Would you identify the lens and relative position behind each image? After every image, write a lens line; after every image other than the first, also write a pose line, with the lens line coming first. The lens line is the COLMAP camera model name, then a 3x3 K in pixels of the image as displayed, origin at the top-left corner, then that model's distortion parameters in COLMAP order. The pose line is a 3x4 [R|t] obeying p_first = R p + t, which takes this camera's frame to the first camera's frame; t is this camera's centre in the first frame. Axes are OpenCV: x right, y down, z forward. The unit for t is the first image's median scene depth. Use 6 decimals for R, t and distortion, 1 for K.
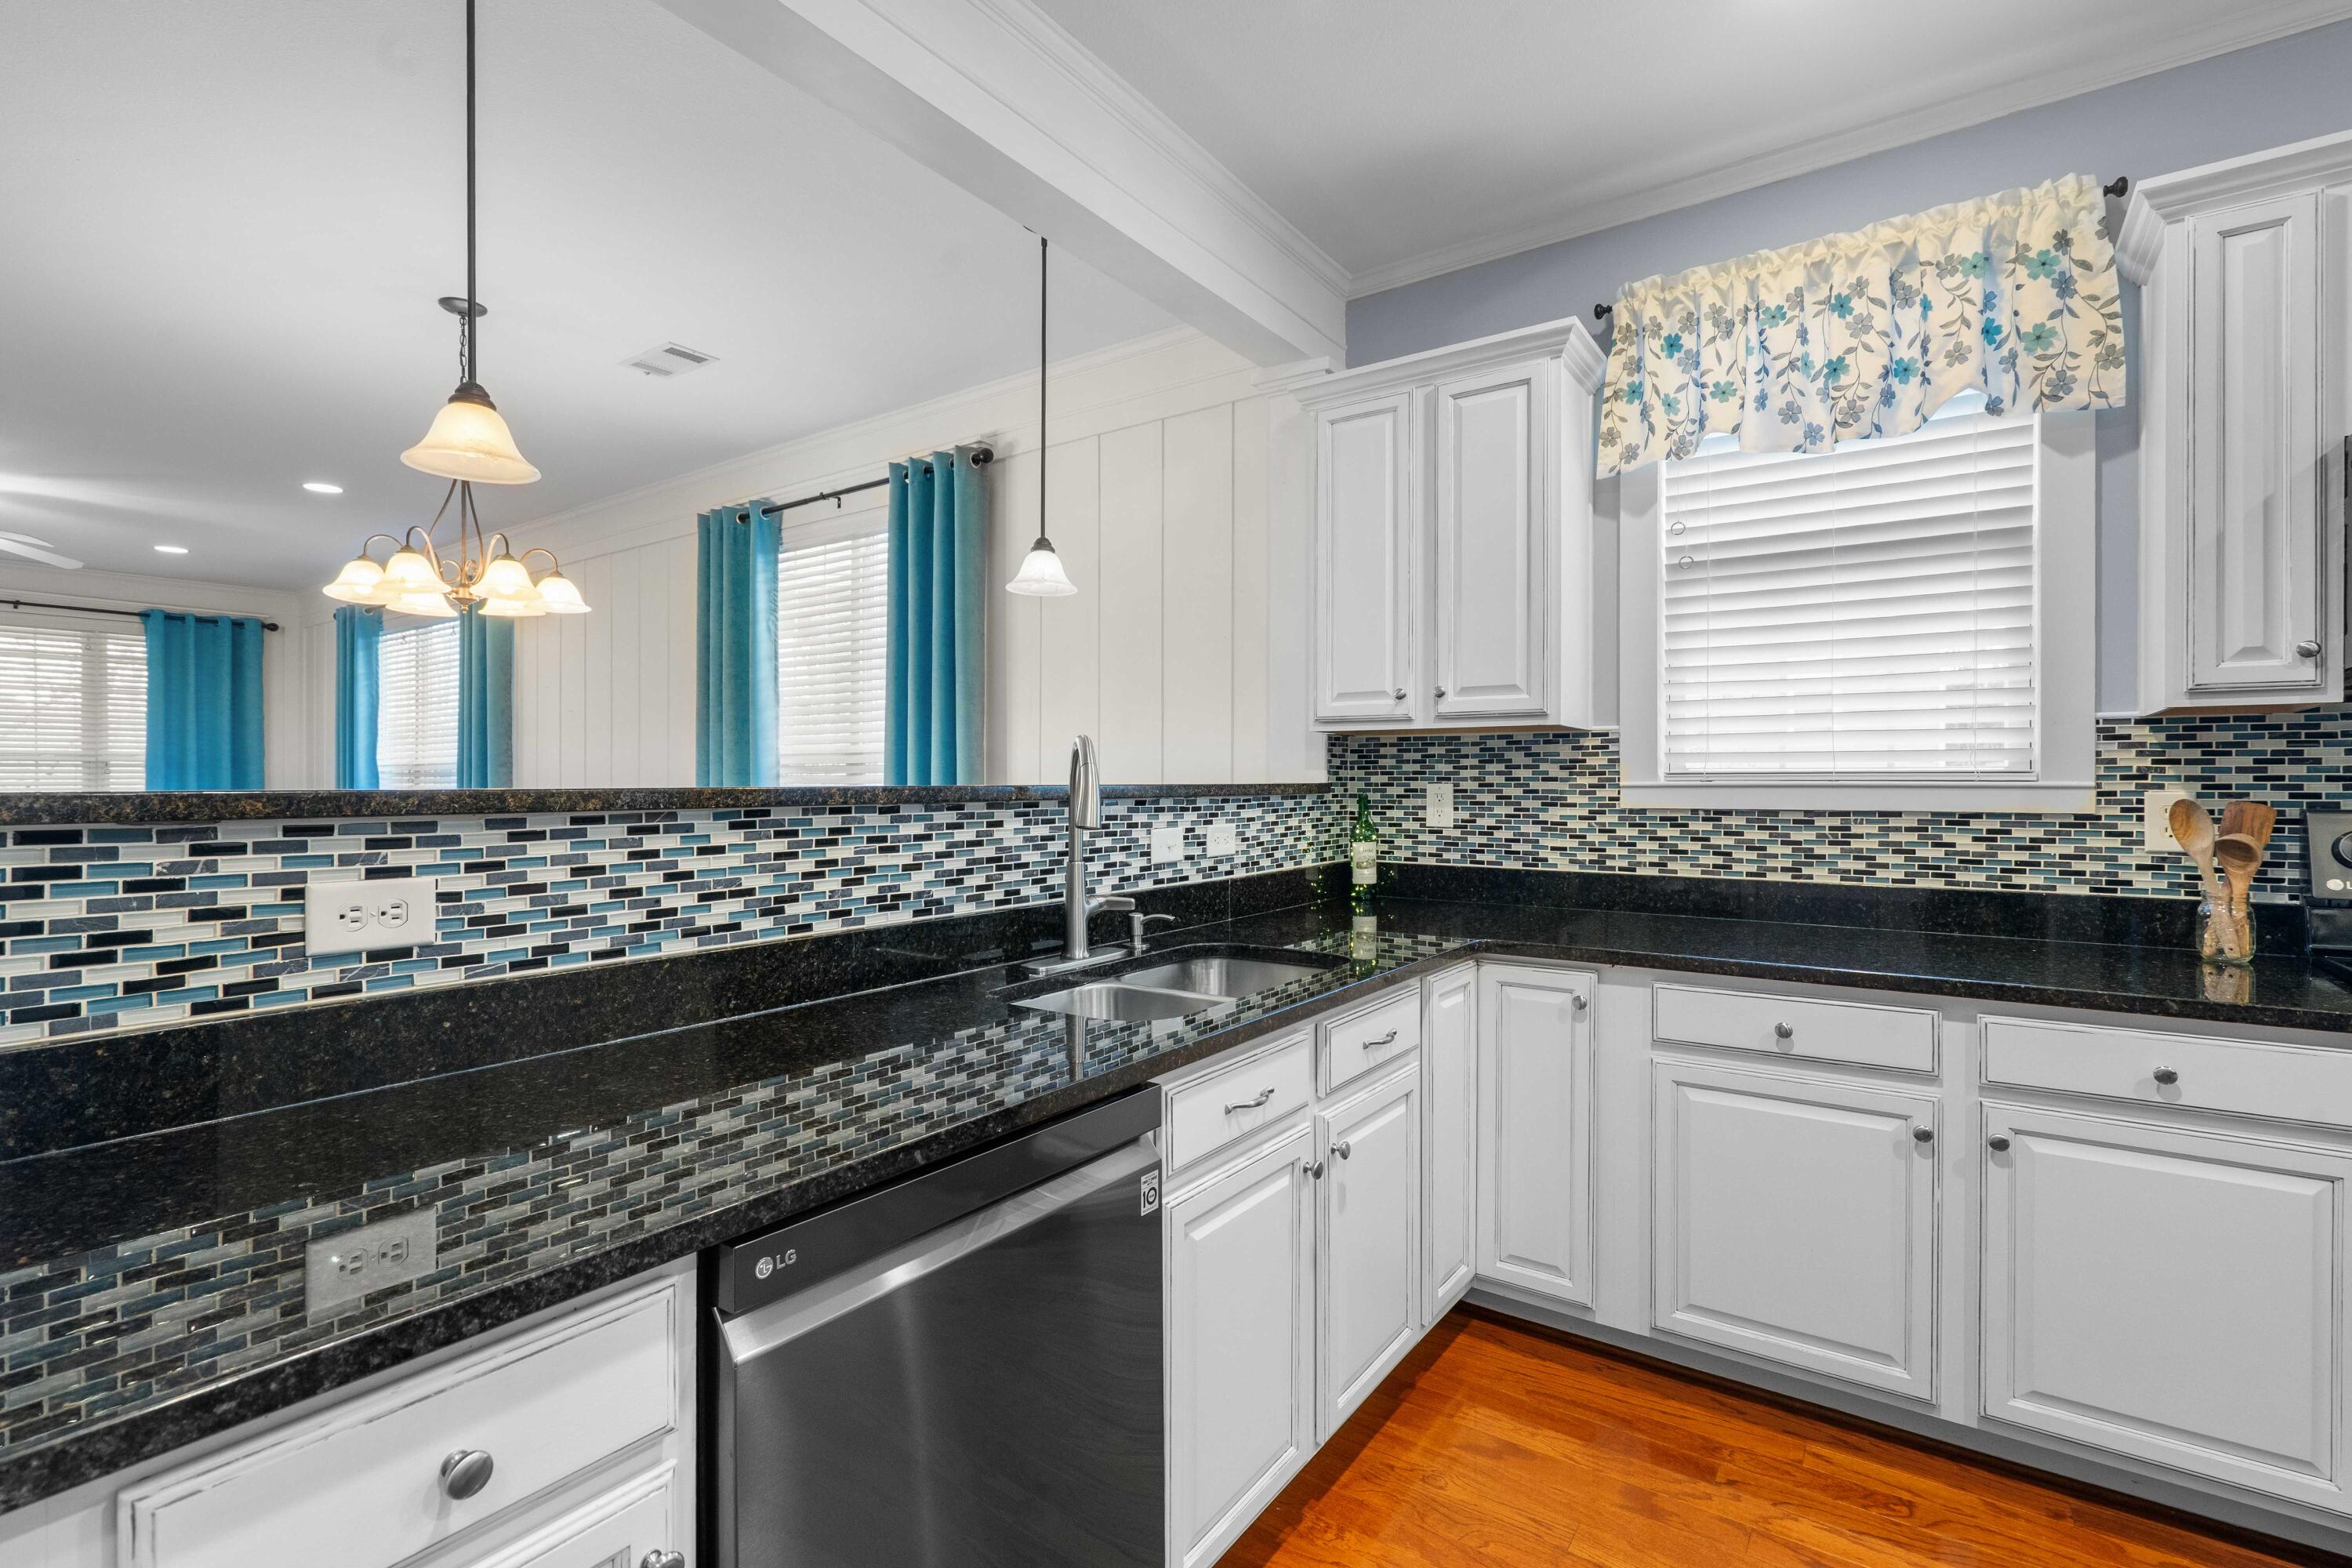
lens RADIAL K [[1071.5, 0, 1175.2], [0, 1071.5, 787.5], [0, 0, 1]] dist [-0.001029, -0.000230]
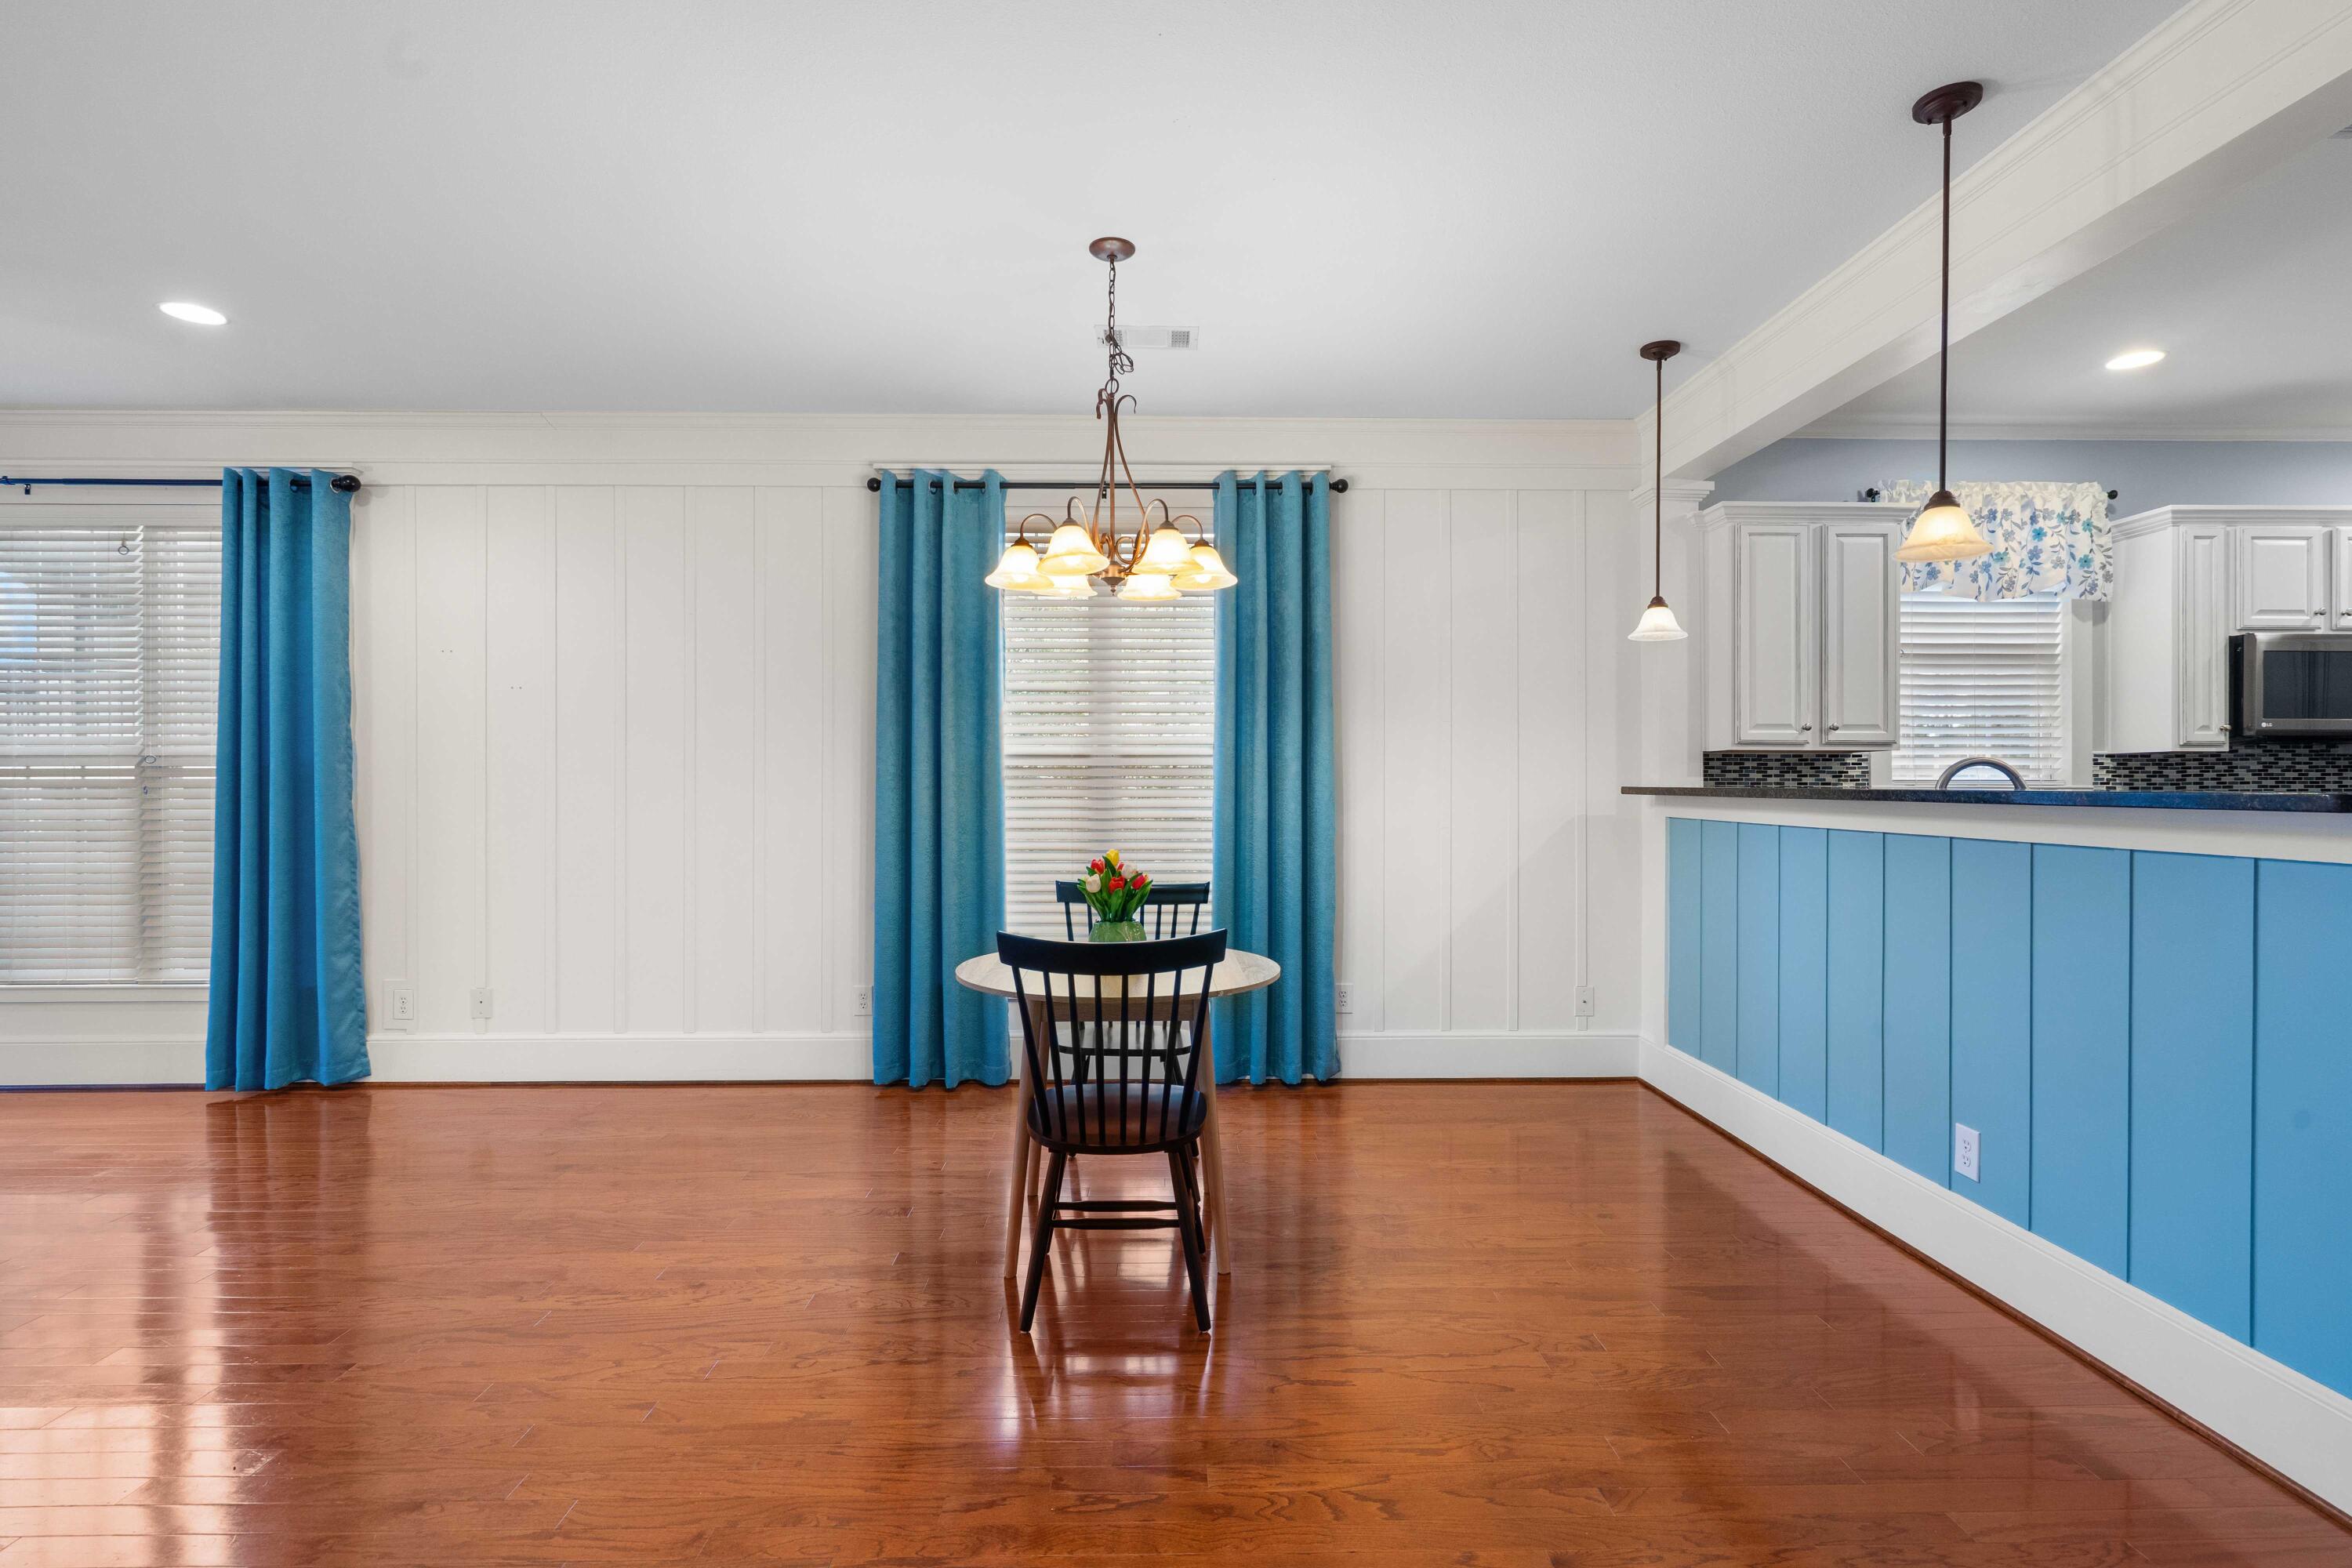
lens RADIAL K [[1071.5, 0, 1171.9], [0, 1071.5, 800.0], [0, 0, 1]] dist [-0.001029, -0.000230]
pose [[0.811751, -0.008526, 0.583942, -1.464127], [0.003147, 0.999943, 0.010224, -0.003647], [-0.583995, -0.006462, 0.811731, 0.318715]]
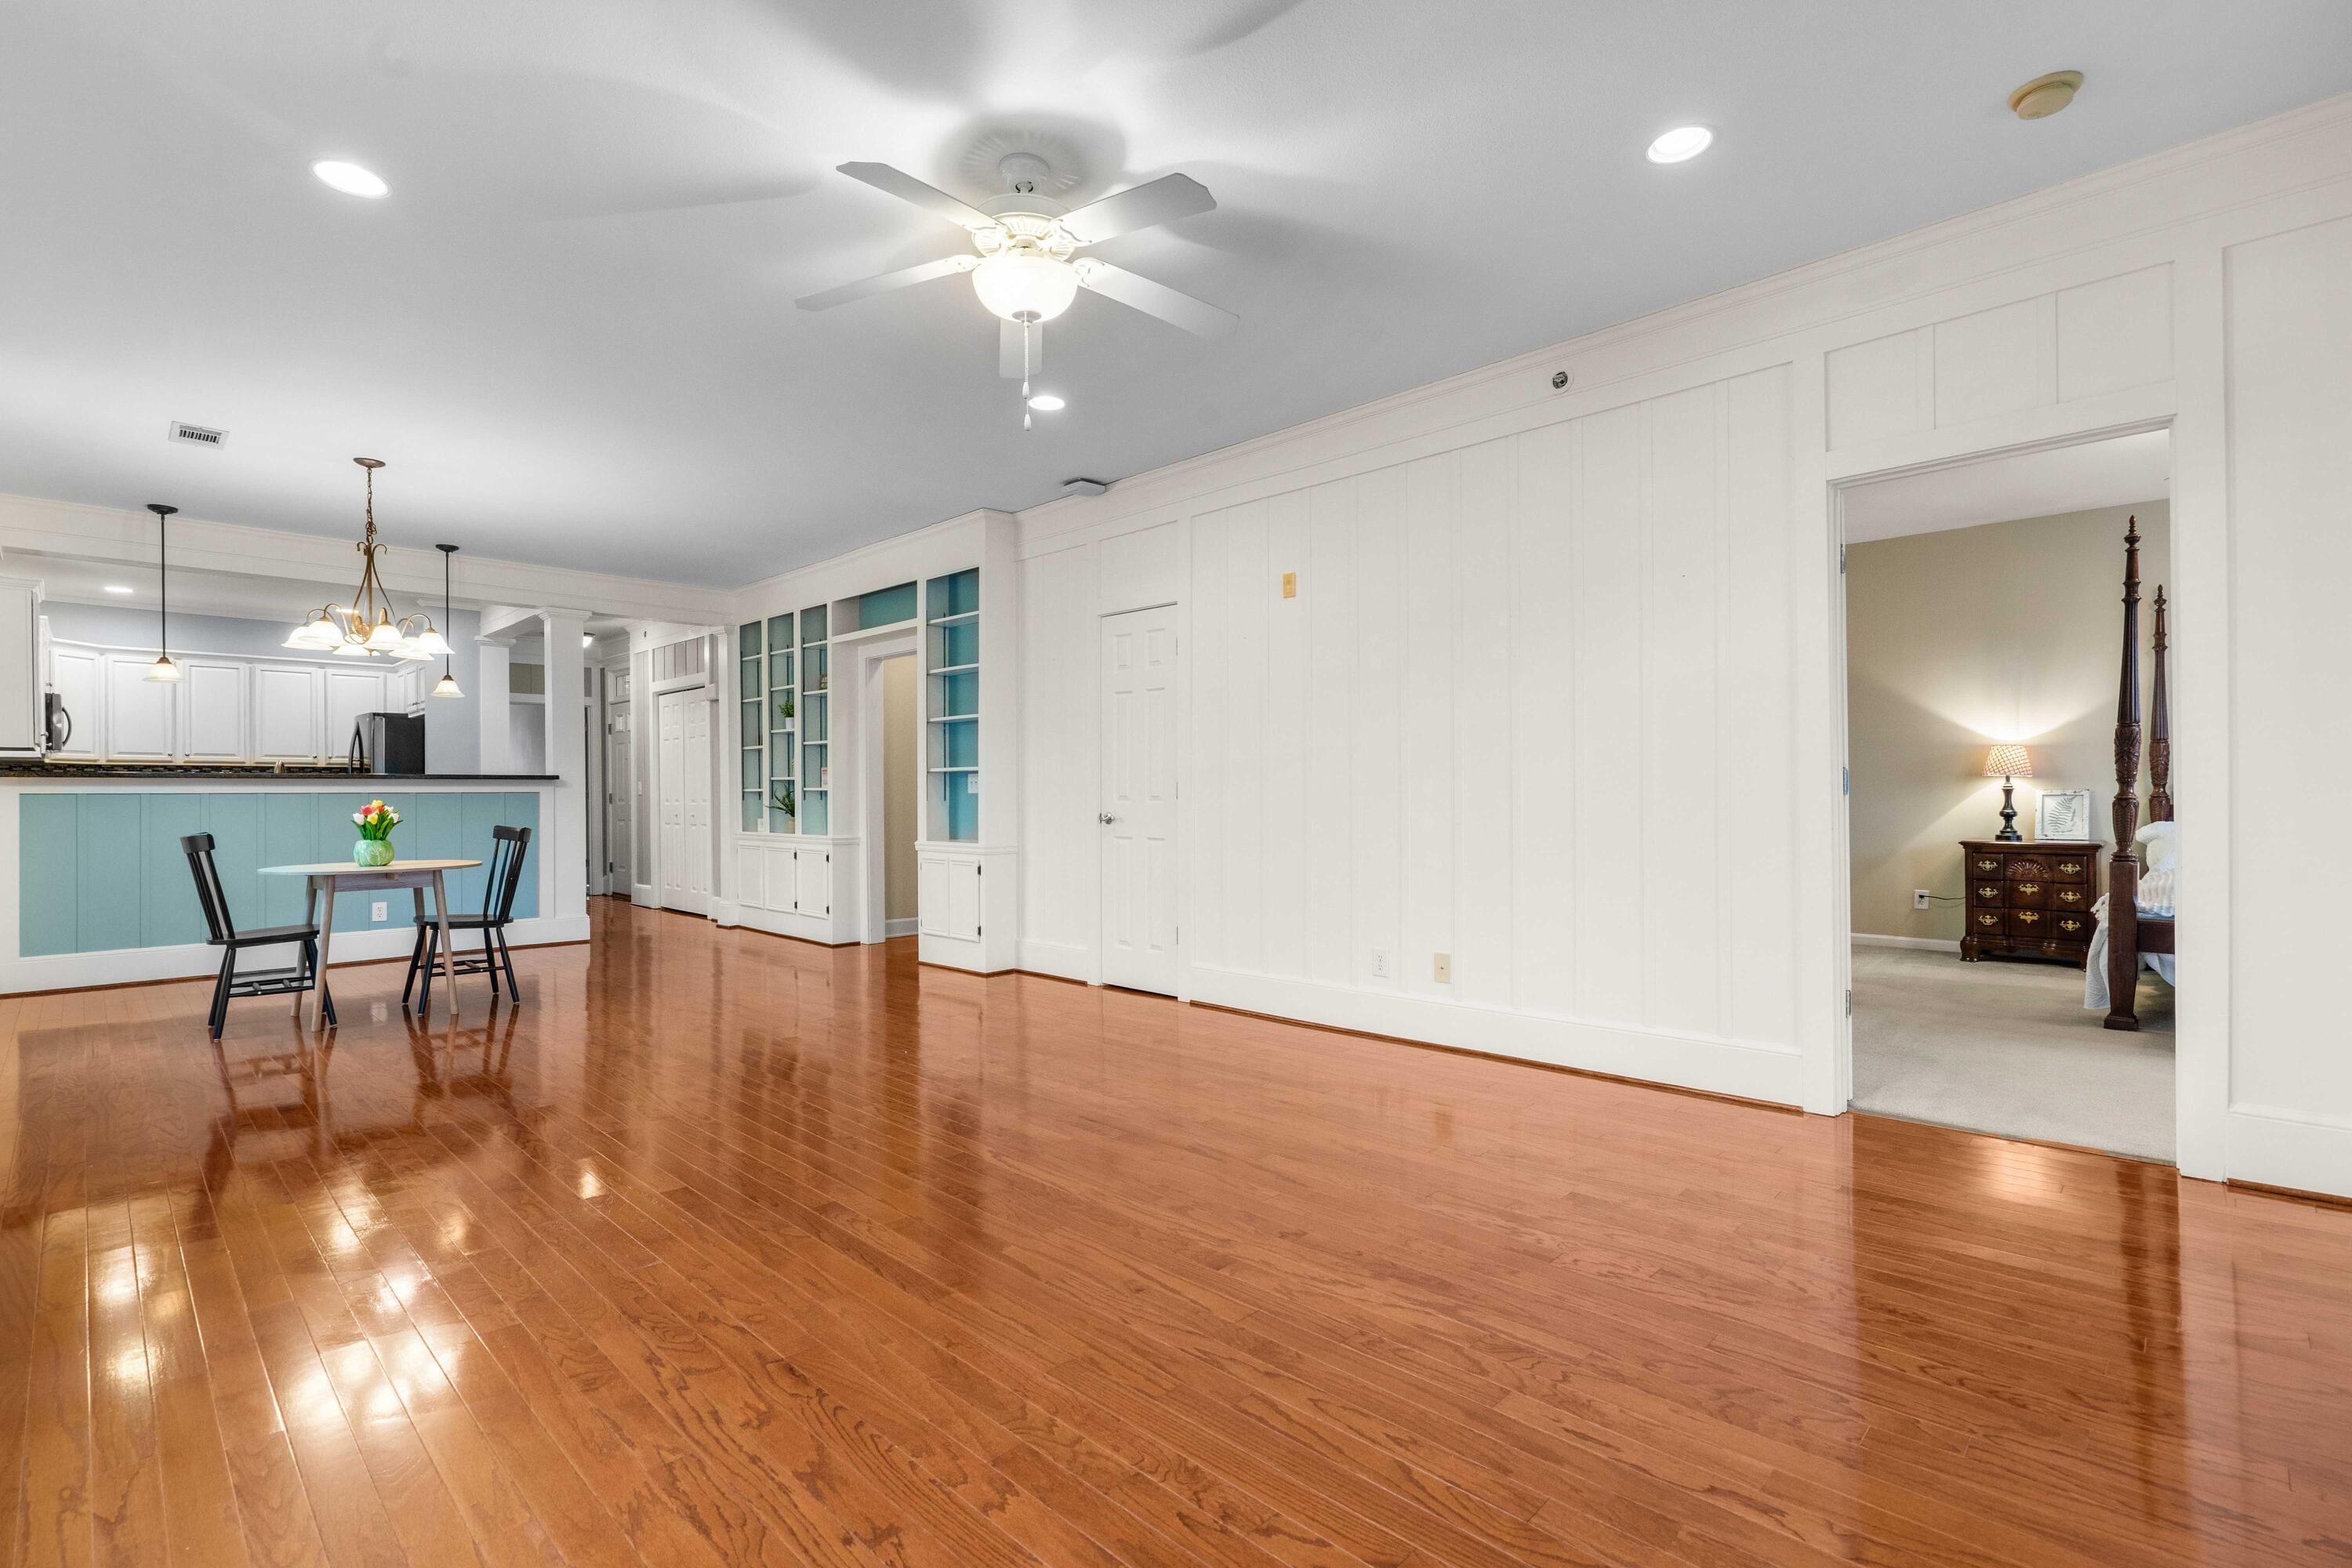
lens RADIAL K [[1071.5, 0, 1187.1], [0, 1071.5, 795.0], [0, 0, 1]] dist [-0.001029, -0.000230]
pose [[-0.988849, -0.002816, 0.148893, -2.715734], [-0.003014, 0.999995, -0.001103, 0.042416], [-0.148889, -0.001539, -0.988853, 3.117232]]
